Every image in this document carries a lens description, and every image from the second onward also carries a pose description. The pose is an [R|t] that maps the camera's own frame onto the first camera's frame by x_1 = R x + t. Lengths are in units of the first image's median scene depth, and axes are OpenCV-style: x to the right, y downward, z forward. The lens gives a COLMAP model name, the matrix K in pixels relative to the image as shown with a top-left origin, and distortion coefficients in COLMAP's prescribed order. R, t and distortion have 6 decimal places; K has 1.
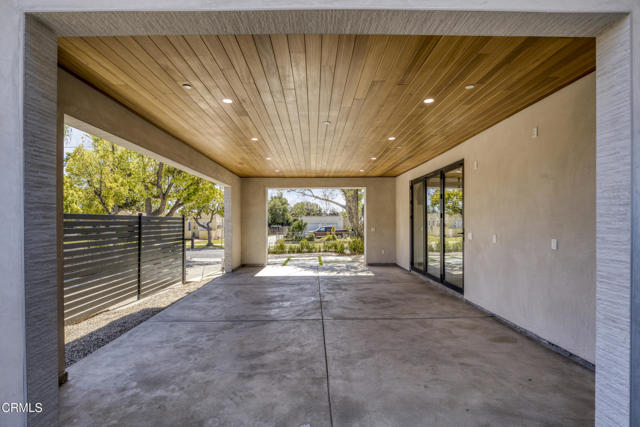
lens RADIAL K [[308.1, 0, 317.4], [0, 308.1, 221.8], [0, 0, 1]] dist [-0.022403, 0.001401]
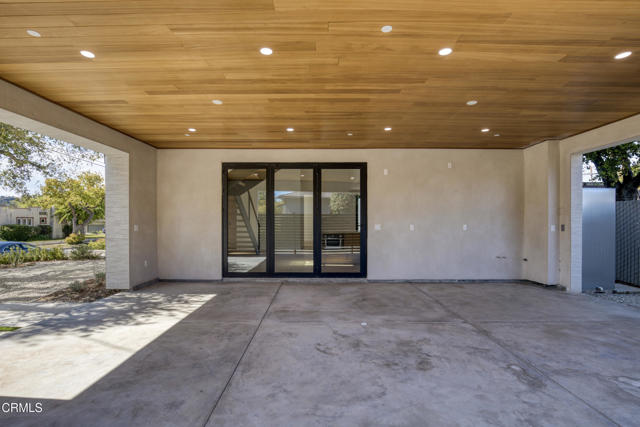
lens RADIAL K [[308.1, 0, 317.4], [0, 308.1, 221.8], [0, 0, 1]] dist [-0.022403, 0.001401]
pose [[0.025744, -0.006077, 0.999650, -0.864228], [-0.001151, 0.999981, 0.006109, 0.019702], [-0.999668, -0.001308, 0.025736, 1.379316]]
